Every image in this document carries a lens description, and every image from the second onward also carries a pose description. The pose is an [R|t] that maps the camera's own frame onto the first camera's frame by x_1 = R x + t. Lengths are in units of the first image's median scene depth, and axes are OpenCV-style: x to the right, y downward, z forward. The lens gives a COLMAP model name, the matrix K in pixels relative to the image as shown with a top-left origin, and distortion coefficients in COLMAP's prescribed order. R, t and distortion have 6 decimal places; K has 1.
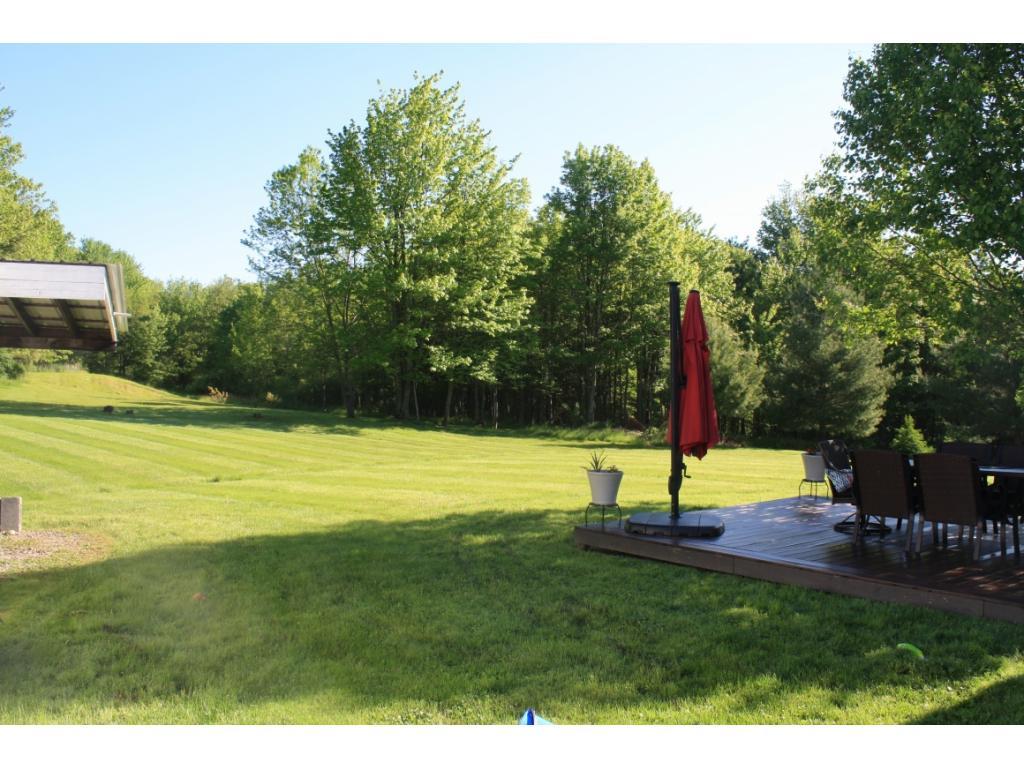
lens RADIAL K [[945.1, 0, 512.0], [0, 945.1, 384.0], [0, 0, 1]] dist [-0.080748, -0.002866]
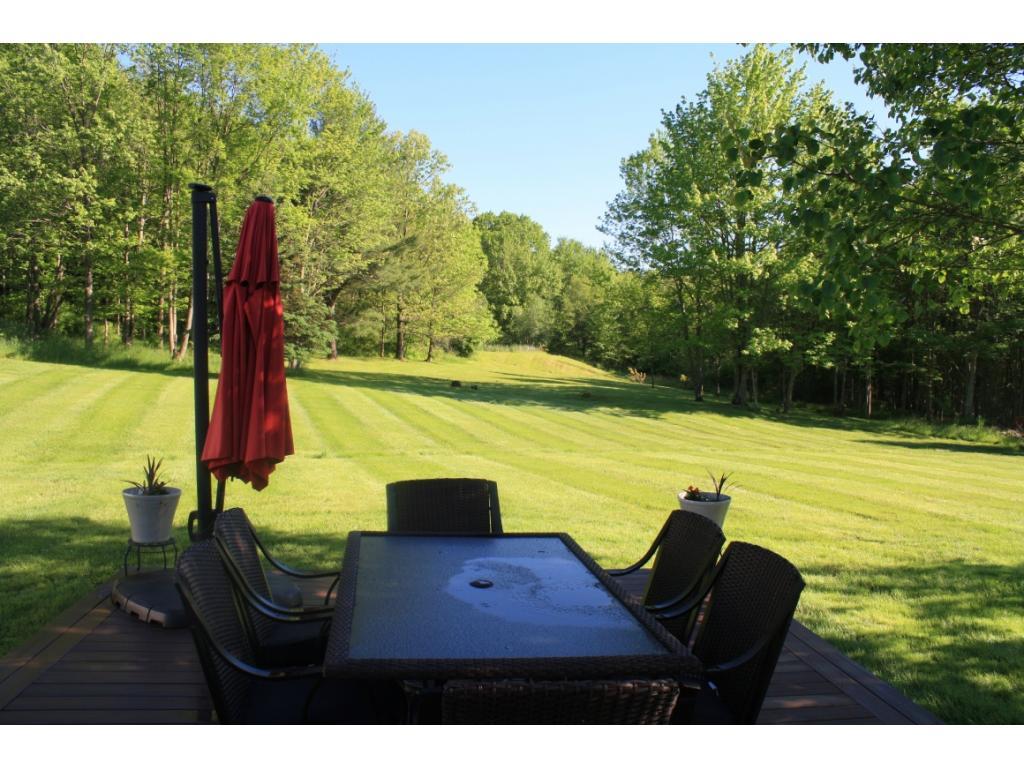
lens RADIAL K [[867.6, 0, 512.0], [0, 867.6, 384.0], [0, 0, 1]] dist [-0.138566, 0.126500]
pose [[0.855177, 0.031628, -0.517370, 0.131734], [-0.021908, 0.999450, 0.024886, -0.000346], [0.517873, -0.009947, 0.855400, 0.129475]]
